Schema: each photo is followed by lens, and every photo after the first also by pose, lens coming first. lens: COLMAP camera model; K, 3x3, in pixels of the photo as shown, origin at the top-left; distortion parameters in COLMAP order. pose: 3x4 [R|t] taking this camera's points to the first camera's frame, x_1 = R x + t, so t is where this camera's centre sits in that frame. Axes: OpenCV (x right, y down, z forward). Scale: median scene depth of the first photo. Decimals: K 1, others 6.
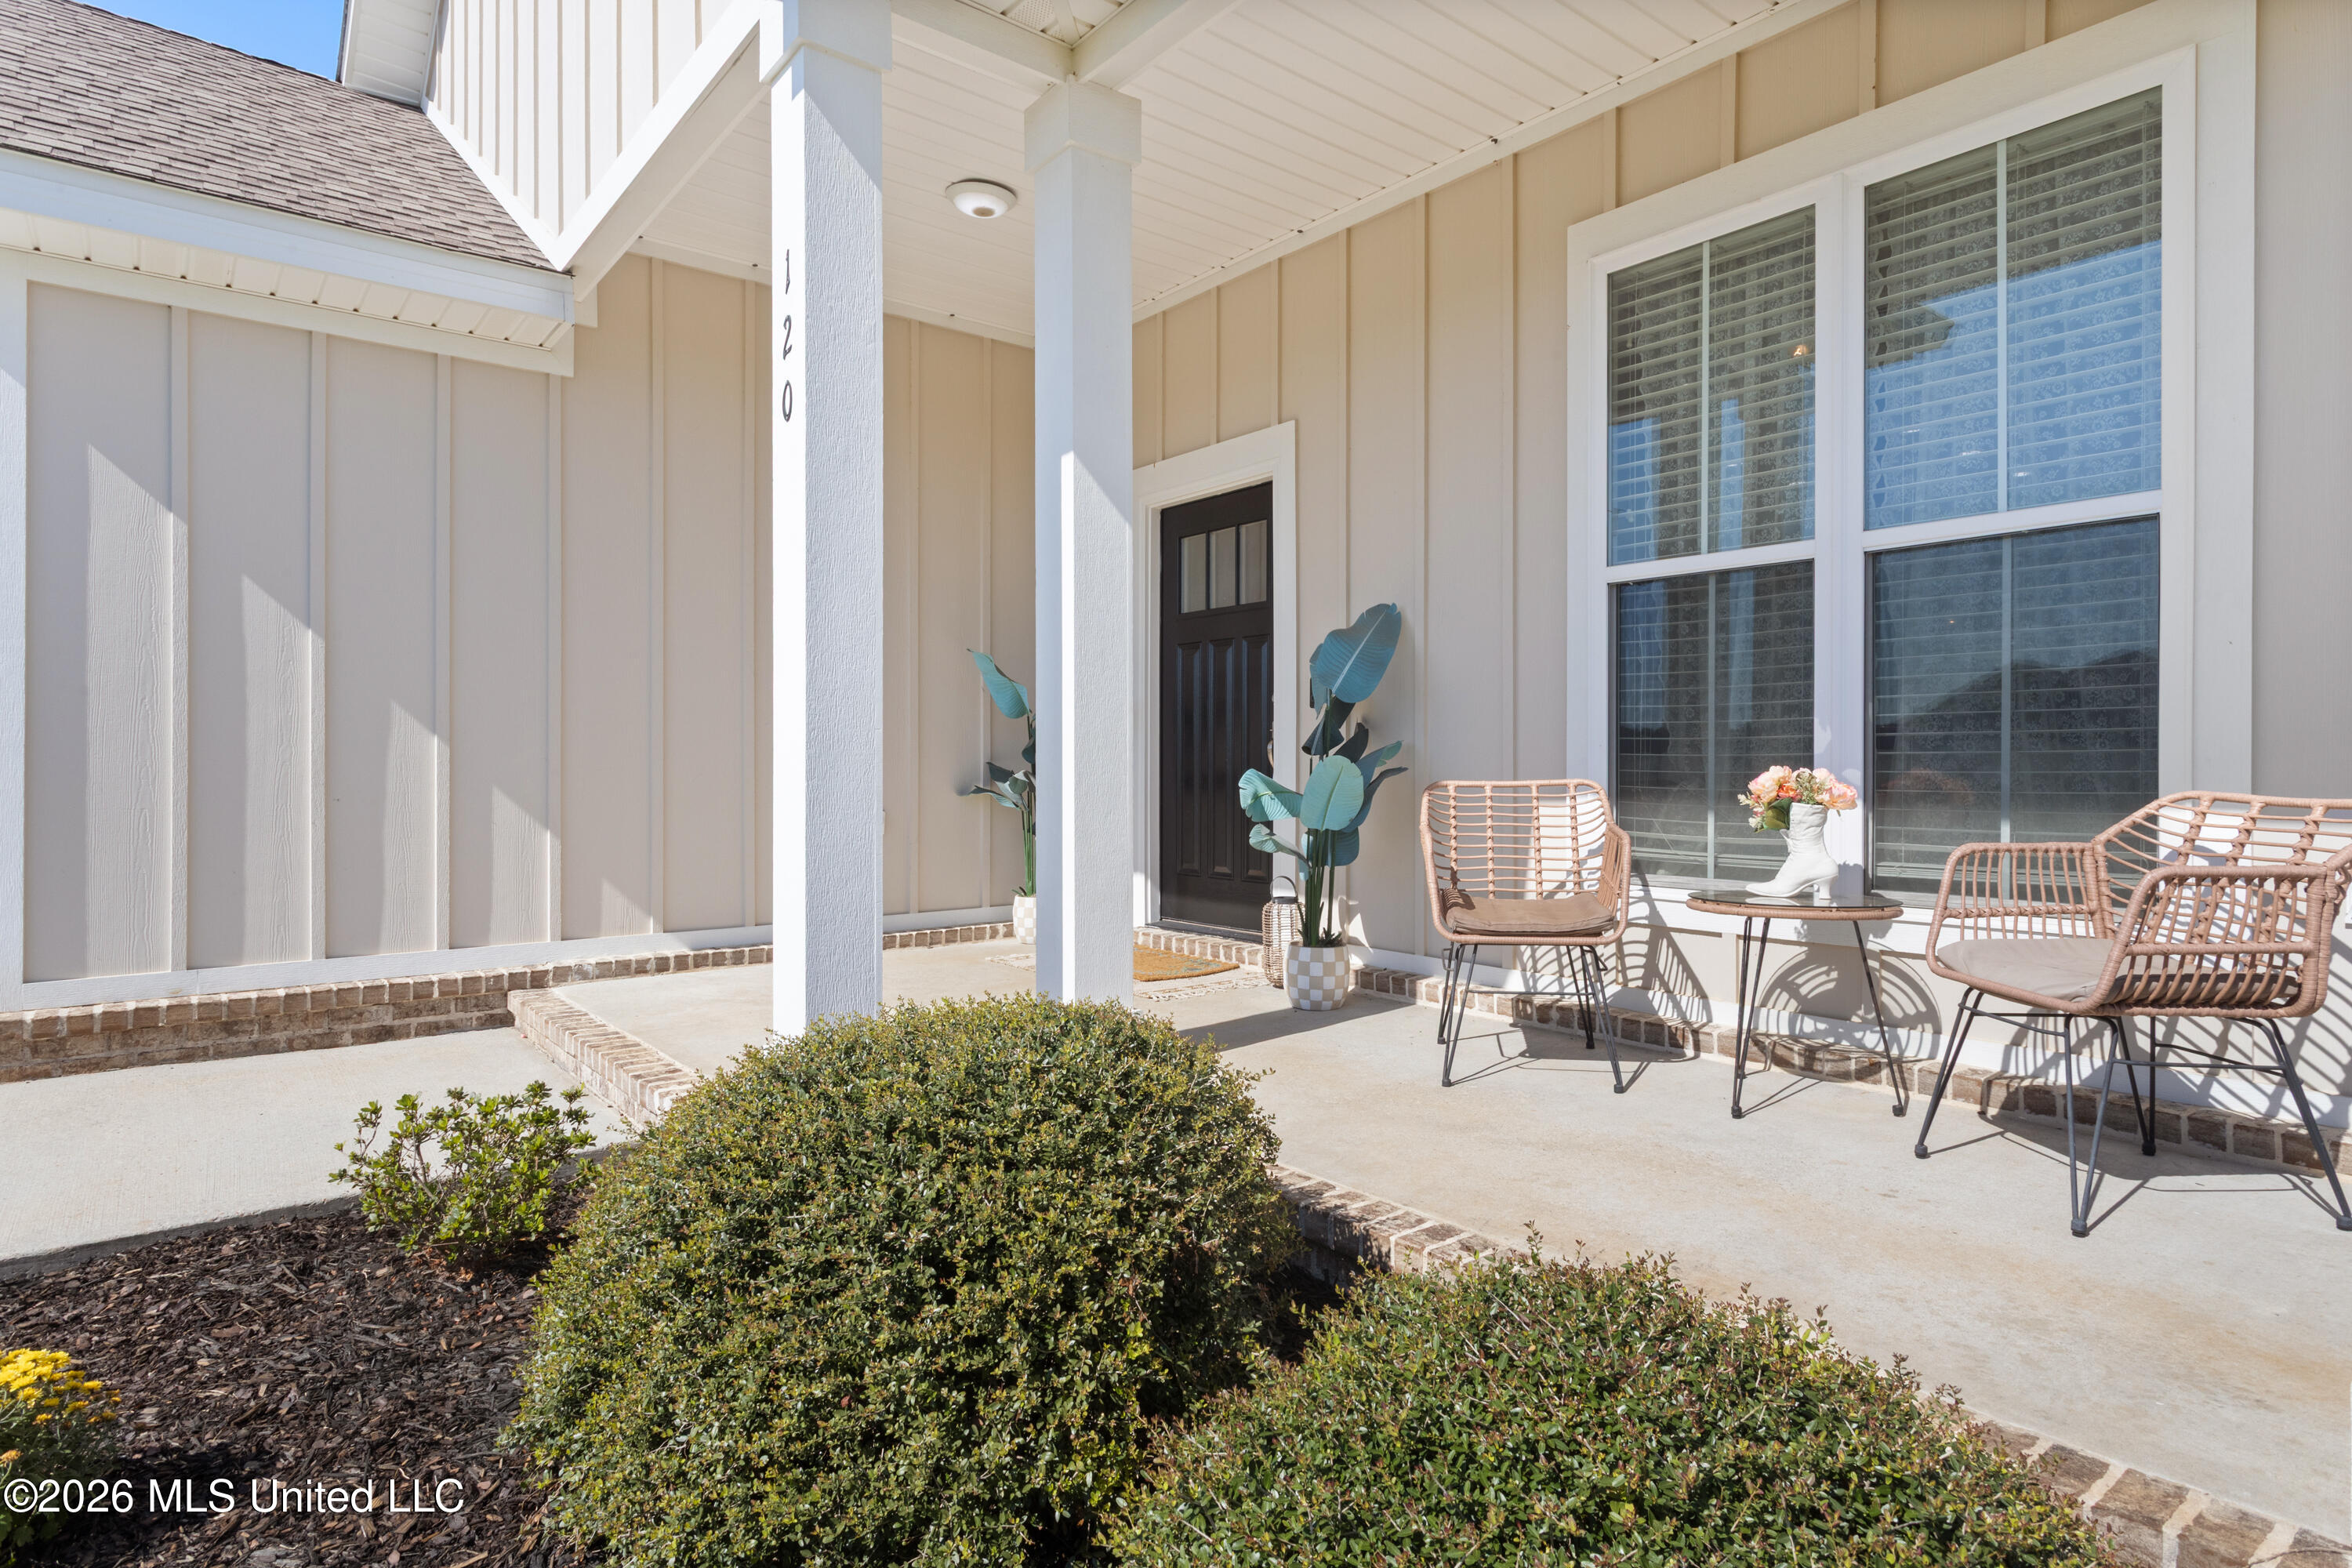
lens RADIAL K [[1285.4, 0, 1189.2], [0, 1285.4, 773.1], [0, 0, 1]] dist [-0.000904, 0.000673]
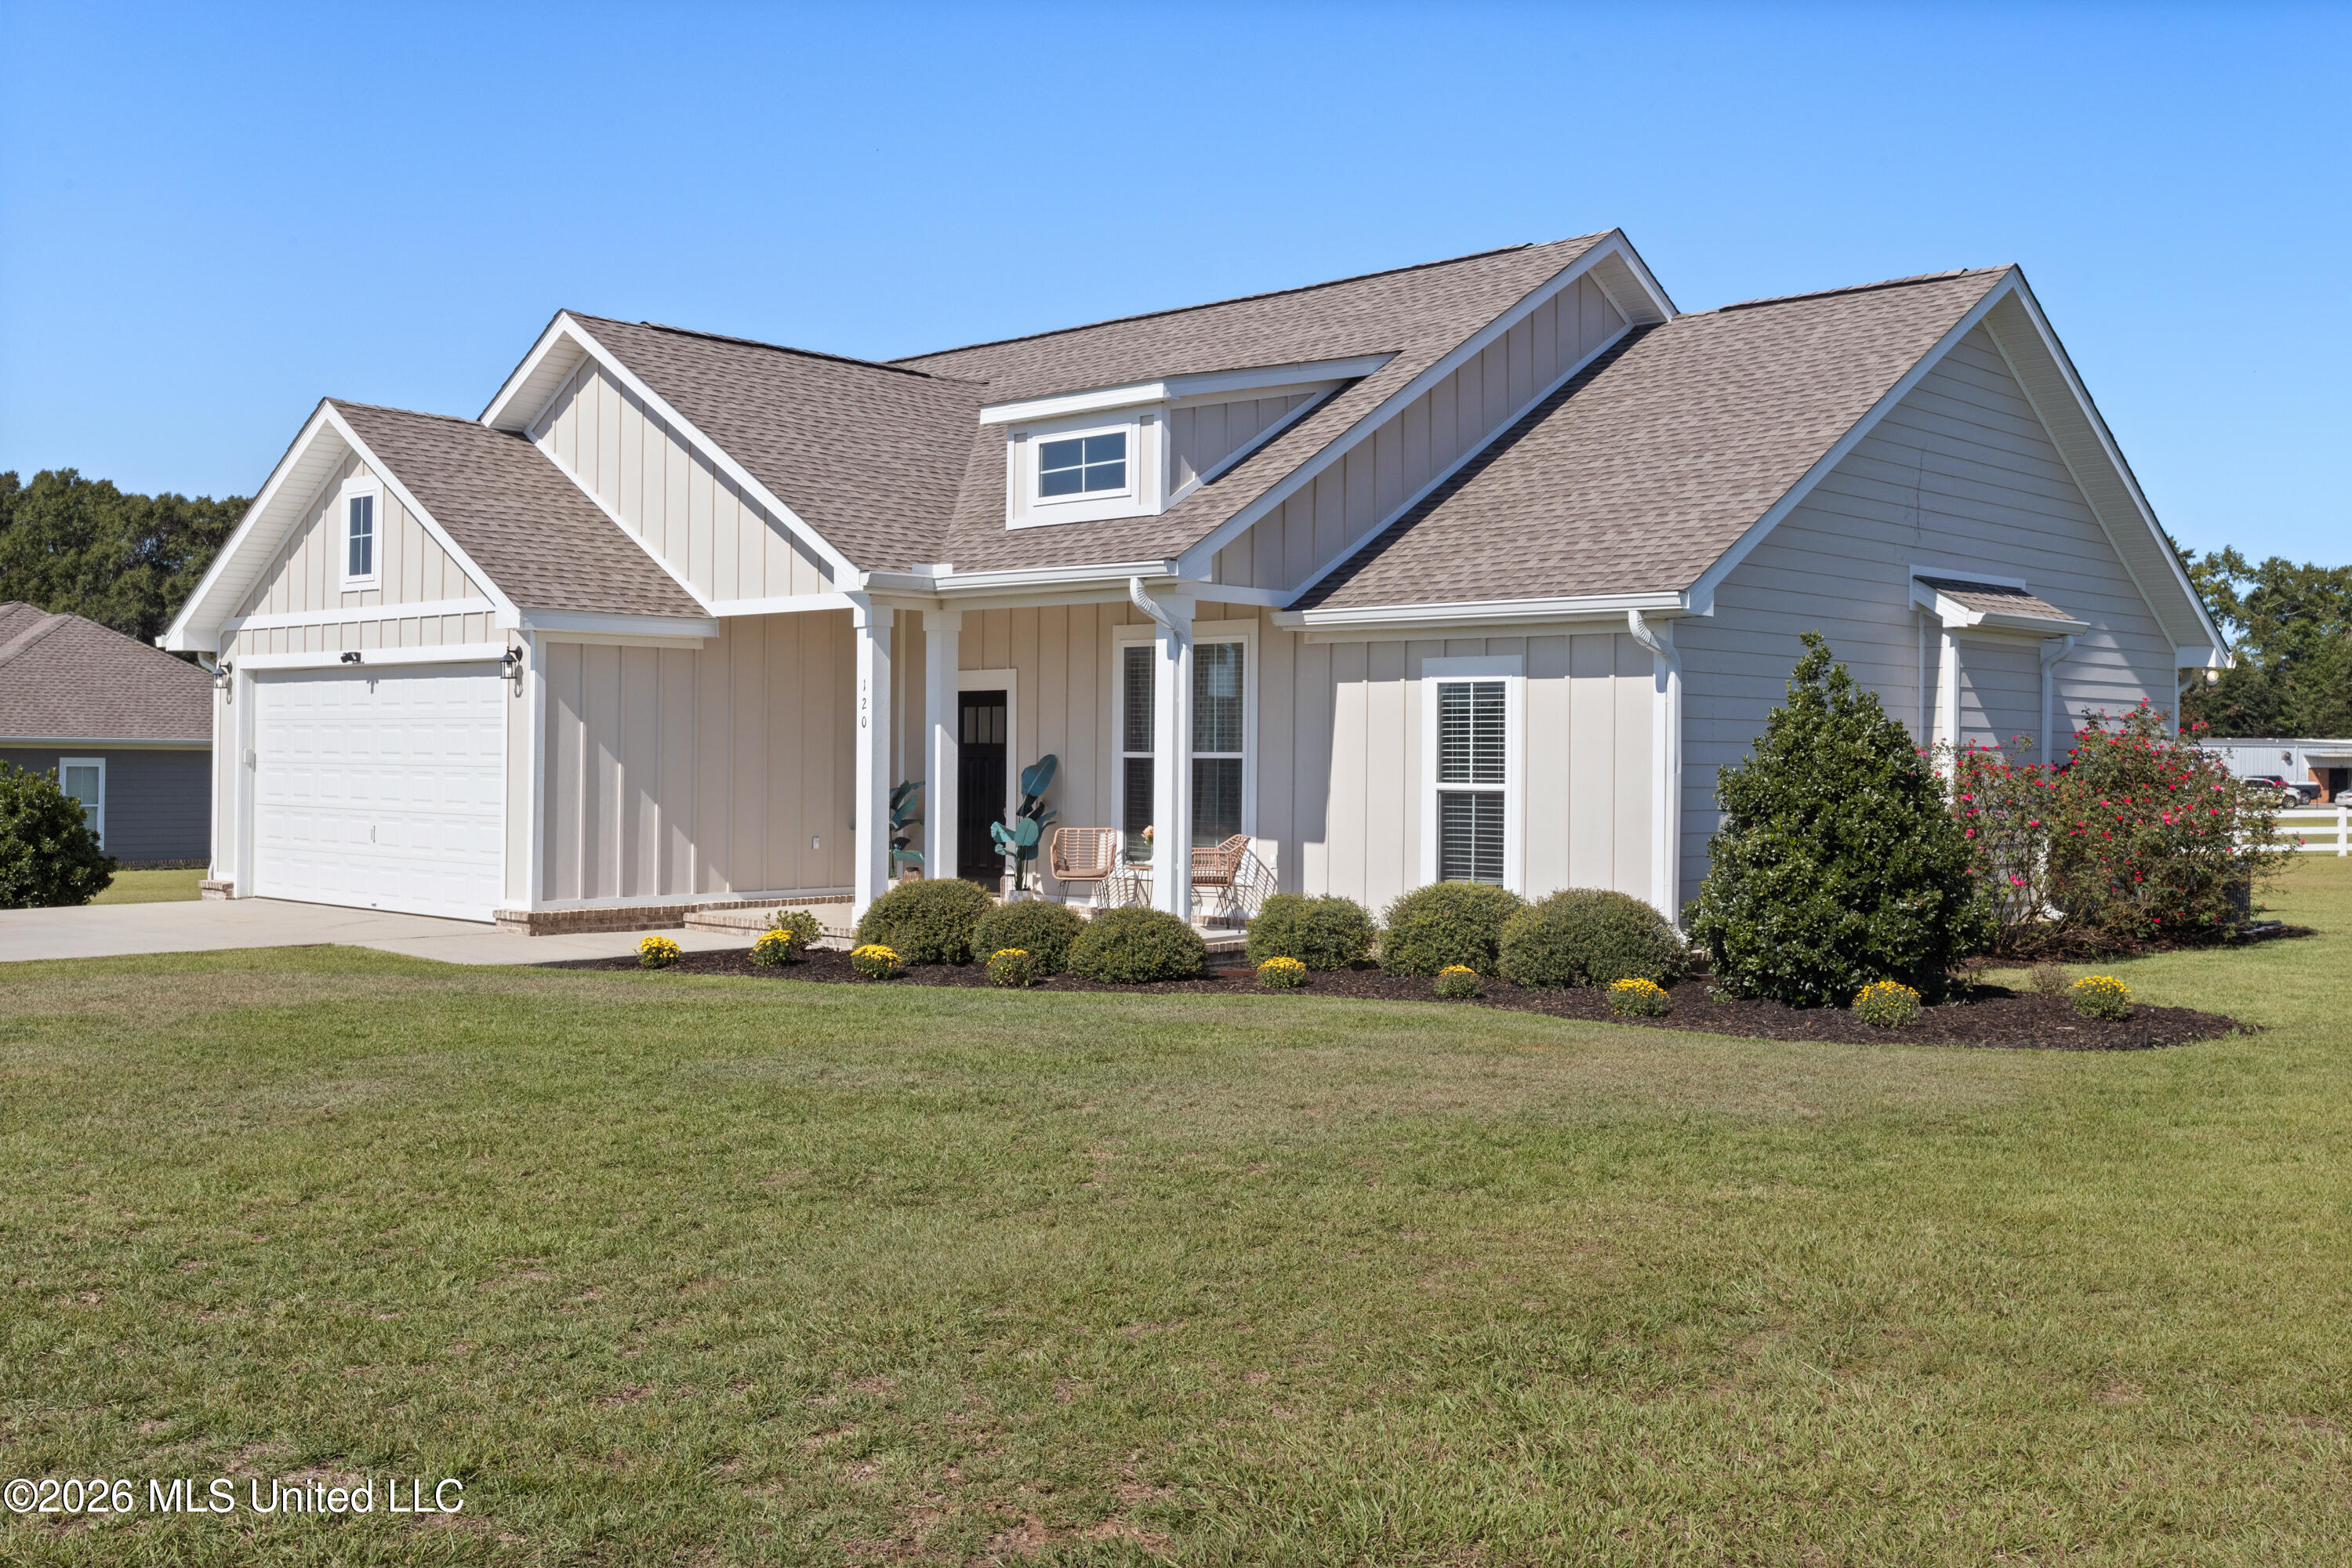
lens RADIAL K [[2248.6, 0, 1178.0], [0, 2248.6, 776.4], [0, 0, 1]] dist [0.019697, 0.000000]
pose [[0.991756, 0.005891, 0.128007, -0.160764], [-0.006070, 0.999981, 0.001006, -0.096983], [-0.127999, -0.001774, 0.991773, -3.366099]]
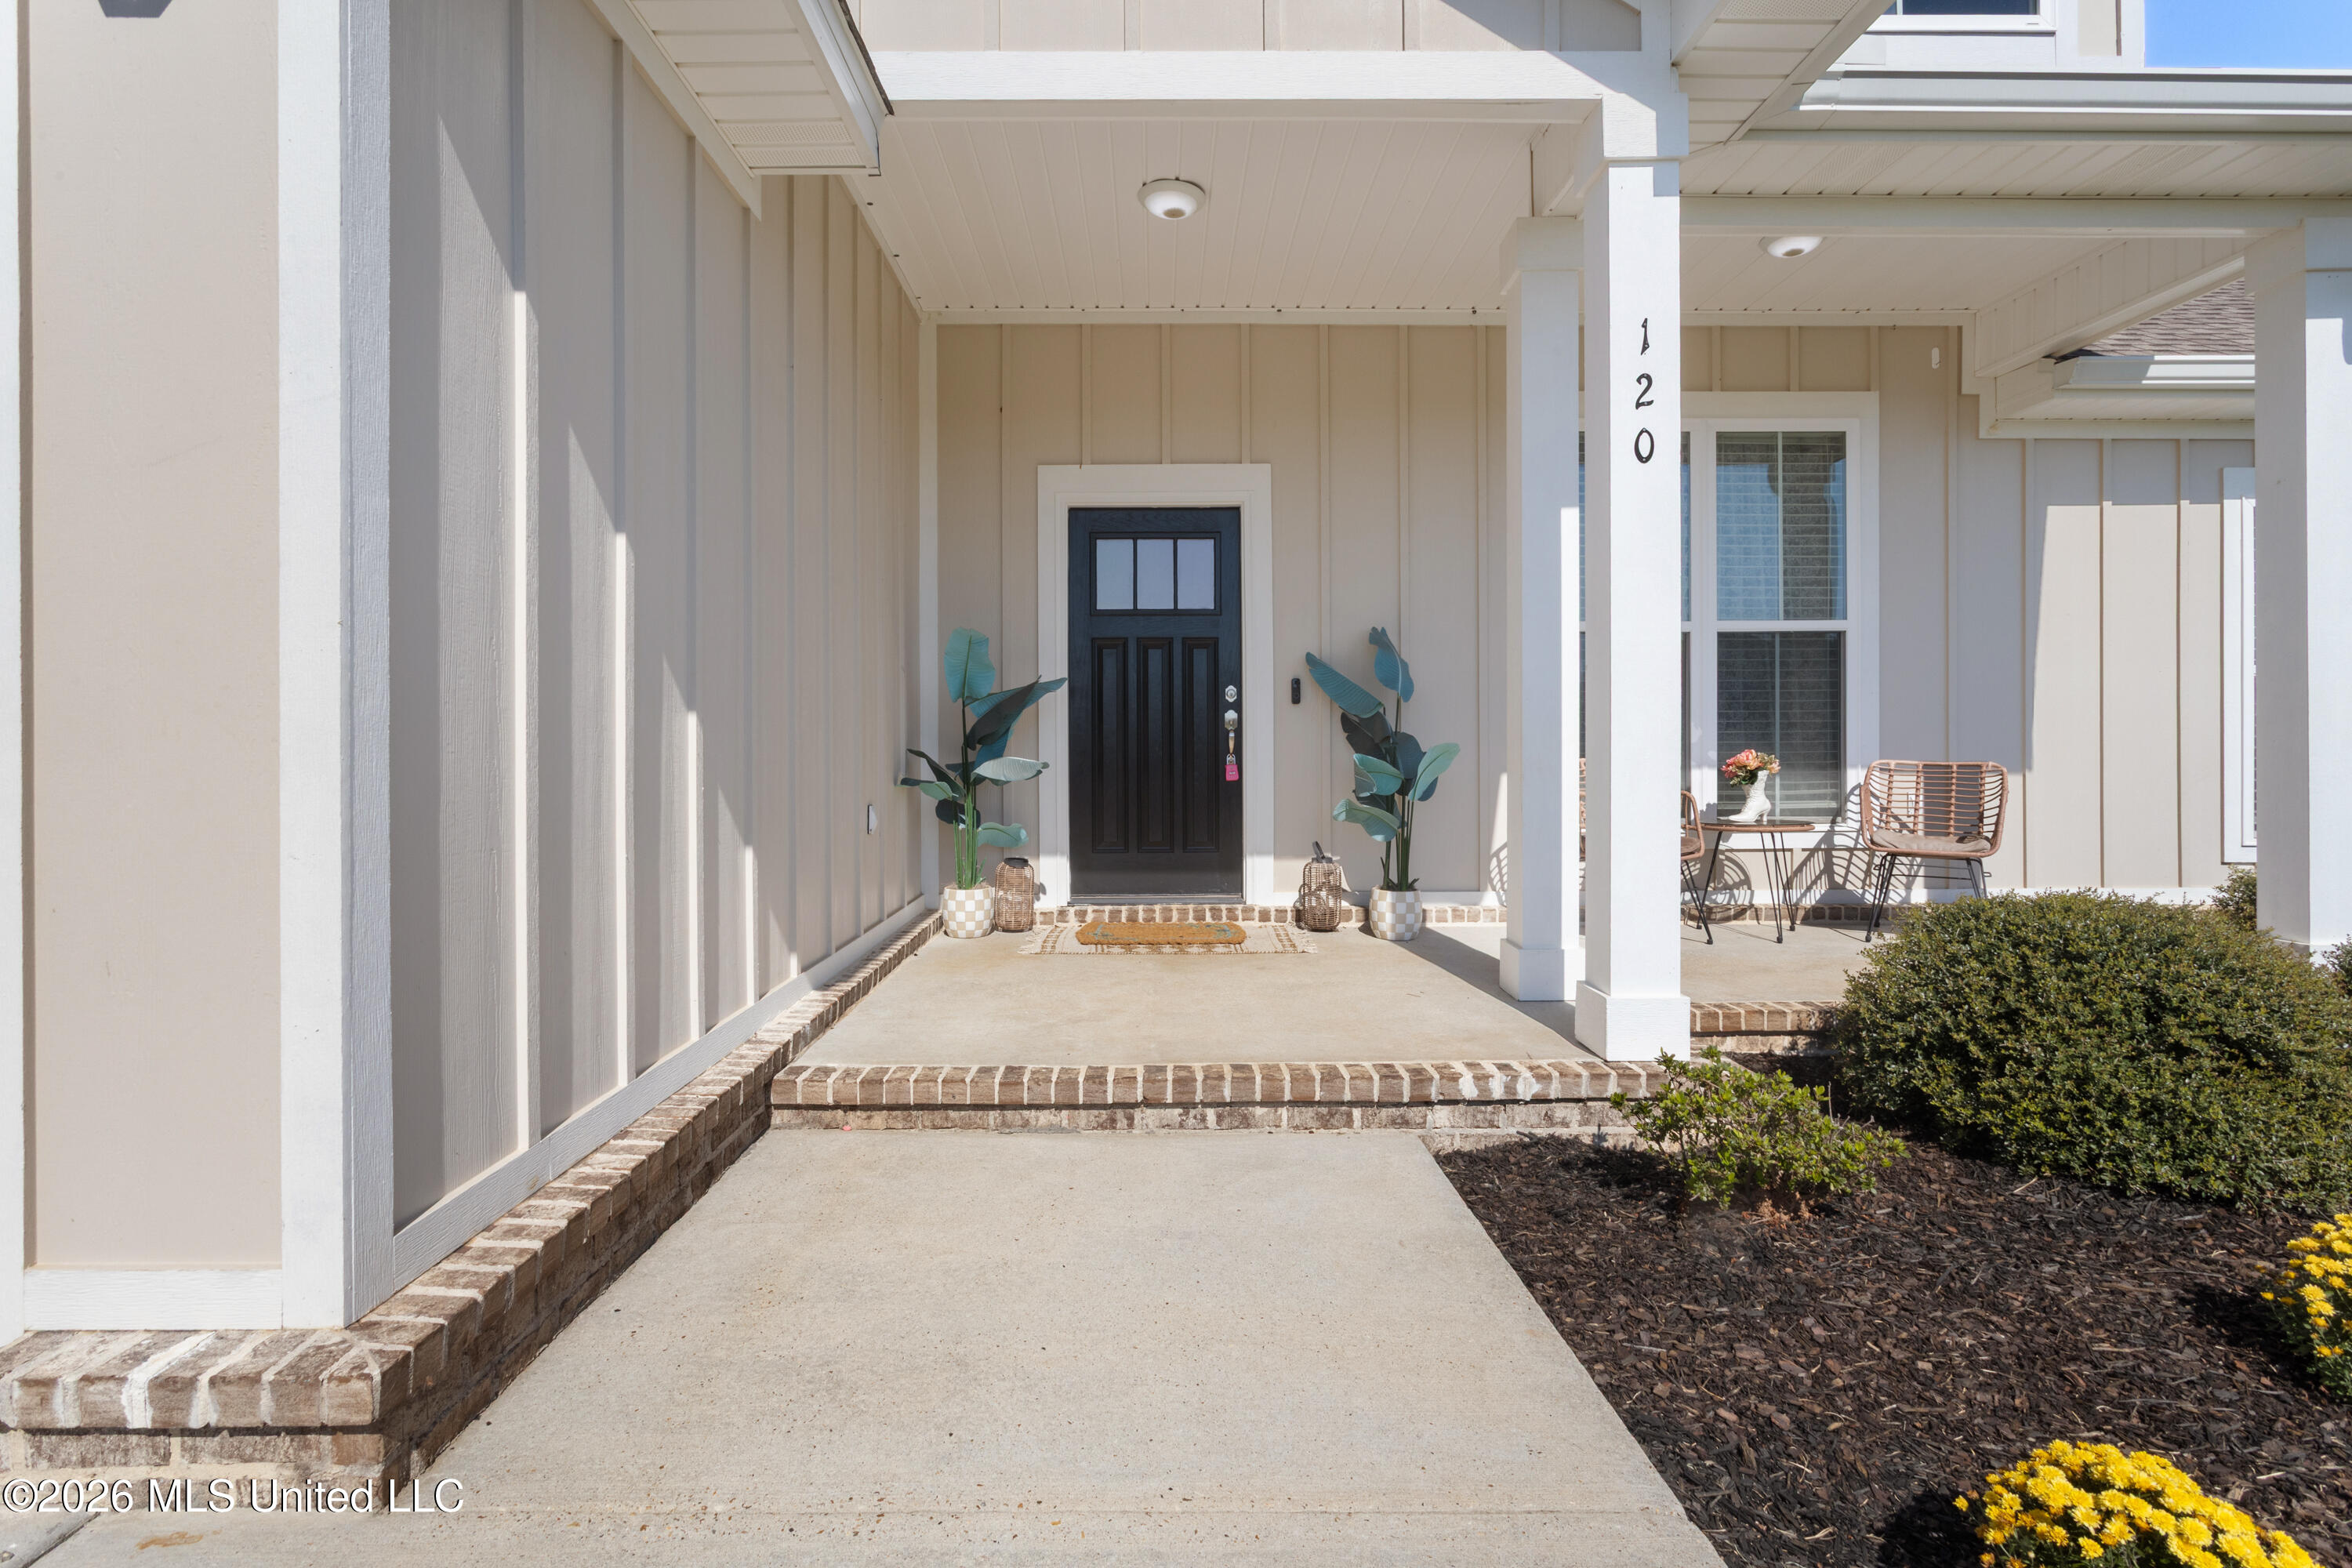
lens RADIAL K [[1137.0, 0, 1178.2], [0, 1137.0, 767.7], [0, 0, 1]] dist [-0.004472, -0.000266]
pose [[0.619660, -0.019078, 0.784638, -0.898636], [0.007084, 0.999800, 0.018716, -0.011698], [-0.784838, -0.006039, 0.619671, 0.443536]]
